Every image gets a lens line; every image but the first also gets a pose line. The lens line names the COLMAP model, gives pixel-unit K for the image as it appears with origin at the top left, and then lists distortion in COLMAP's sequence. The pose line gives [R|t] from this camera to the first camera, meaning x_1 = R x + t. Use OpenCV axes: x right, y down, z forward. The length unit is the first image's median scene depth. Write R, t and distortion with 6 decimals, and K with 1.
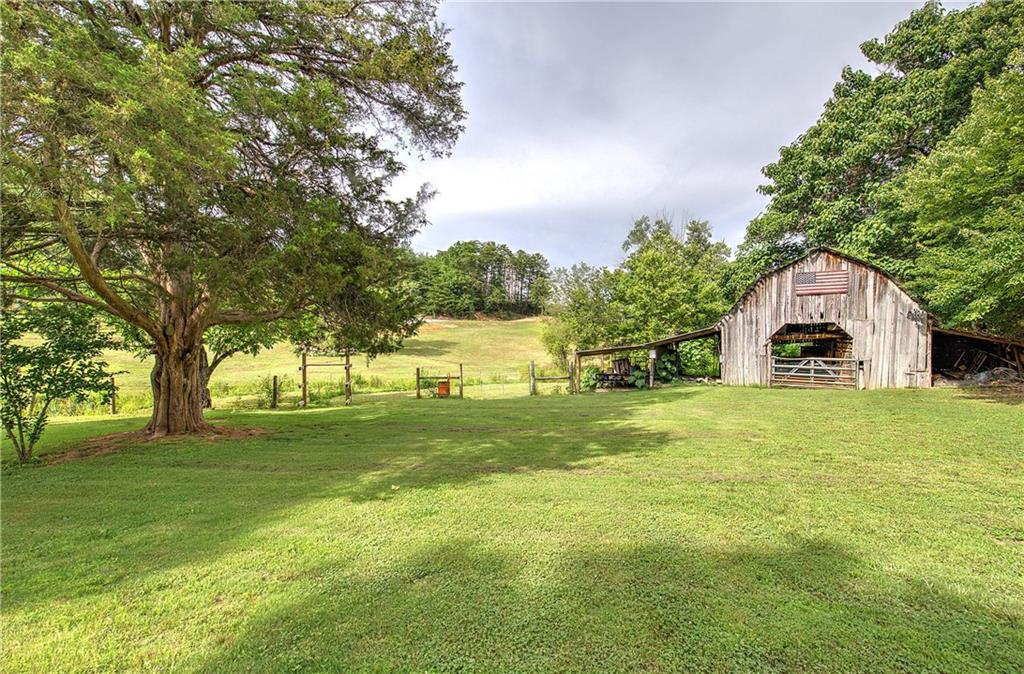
lens RADIAL K [[444.8, 0, 512.0], [0, 444.8, 336.6], [0, 0, 1]] dist [-0.005297, 0.001551]
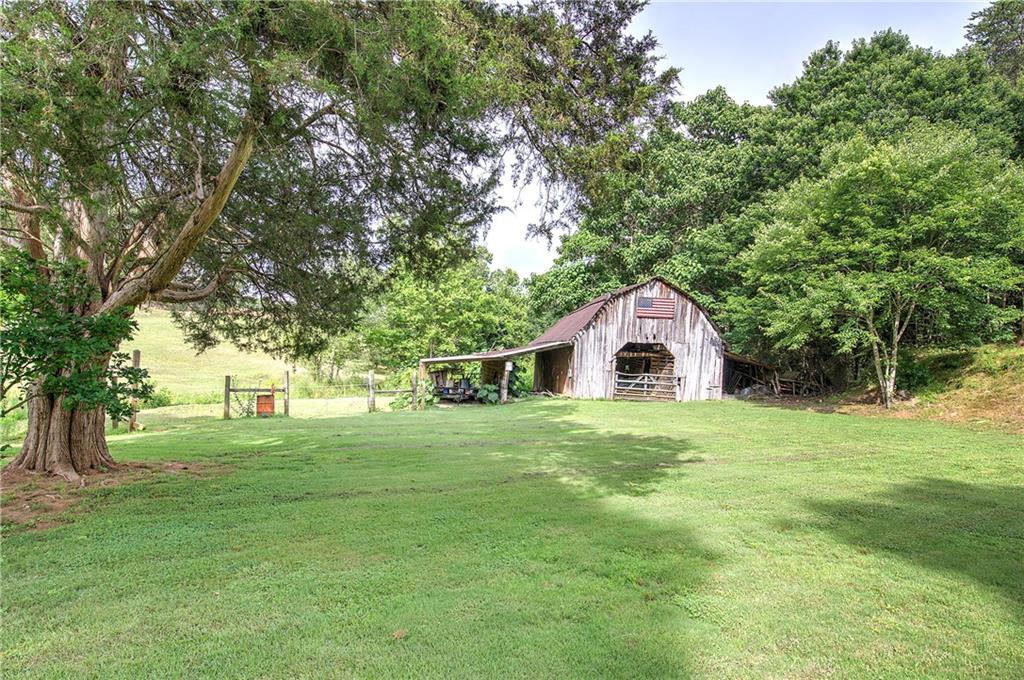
lens RADIAL K [[562.3, 0, 511.5], [0, 562.3, 338.9], [0, 0, 1]] dist [0.019020, 0.000345]
pose [[0.827081, 0.058404, 0.559040, -0.401306], [-0.053393, 0.998253, -0.025296, 0.013700], [-0.559540, -0.008927, 0.828755, 0.016076]]
